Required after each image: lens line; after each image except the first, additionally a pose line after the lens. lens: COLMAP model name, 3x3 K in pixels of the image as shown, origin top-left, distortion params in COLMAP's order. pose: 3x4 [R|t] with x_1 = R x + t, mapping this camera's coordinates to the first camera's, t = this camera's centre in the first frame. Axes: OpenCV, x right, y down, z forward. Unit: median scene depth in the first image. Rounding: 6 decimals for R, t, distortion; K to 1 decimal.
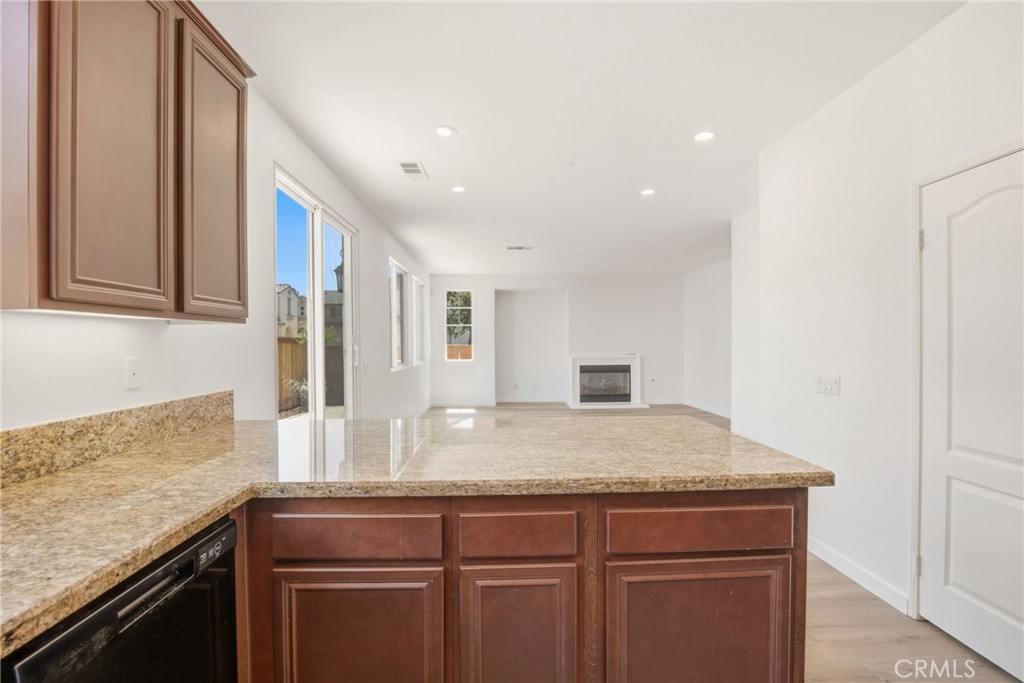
lens RADIAL K [[481.6, 0, 511.9], [0, 481.6, 346.0], [0, 0, 1]] dist [-0.026418, -0.000386]
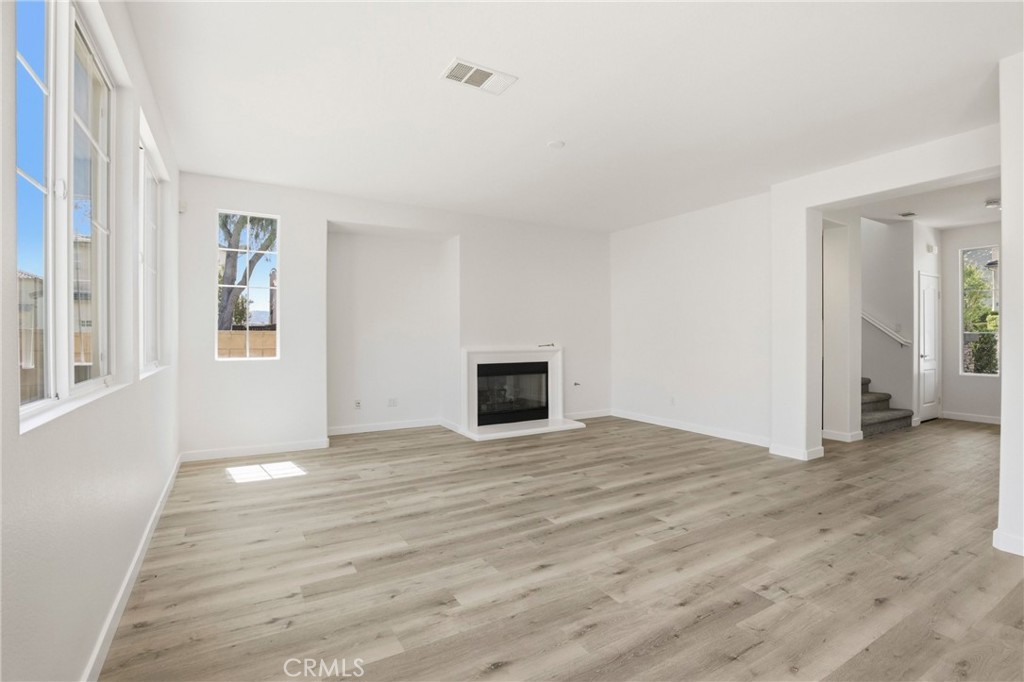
lens RADIAL K [[476.2, 0, 519.2], [0, 476.2, 337.0], [0, 0, 1]] dist [-0.030719, 0.002715]
pose [[0.871482, 0.006358, 0.490386, -0.104444], [-0.001721, 0.999949, -0.009906, 0.012075], [-0.490424, 0.007790, 0.871449, 0.455960]]
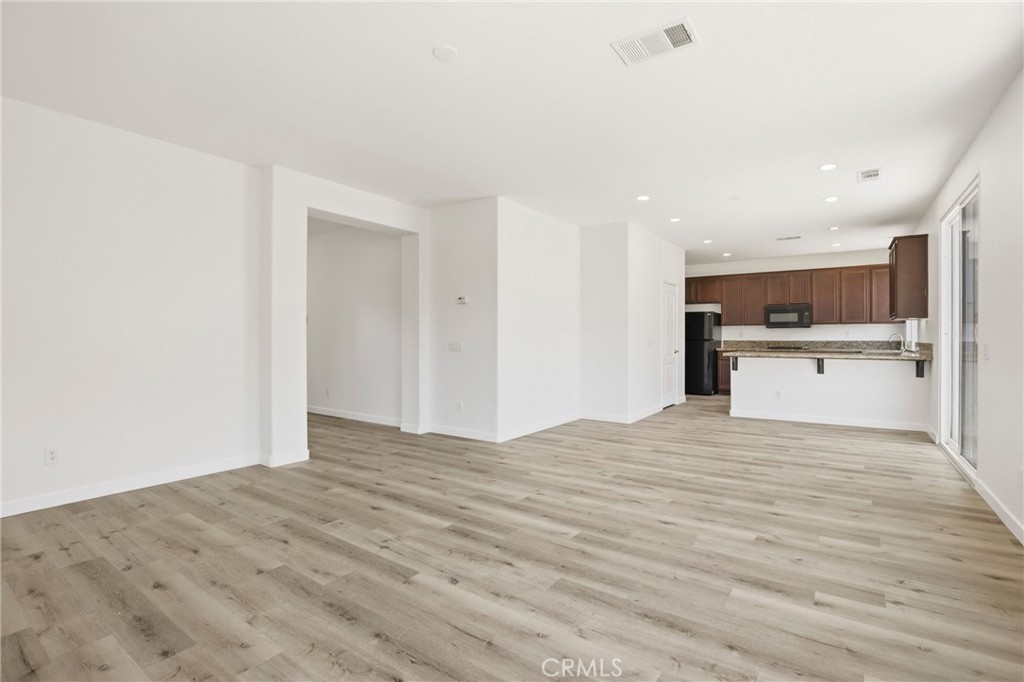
lens RADIAL K [[476.2, 0, 517.8], [0, 476.2, 338.8], [0, 0, 1]] dist [-0.030719, 0.002715]
pose [[-0.800459, 0.005072, 0.599366, -0.068669], [0.010860, 0.999923, 0.006042, 0.007669], [-0.599289, 0.011345, -0.800452, 1.137807]]
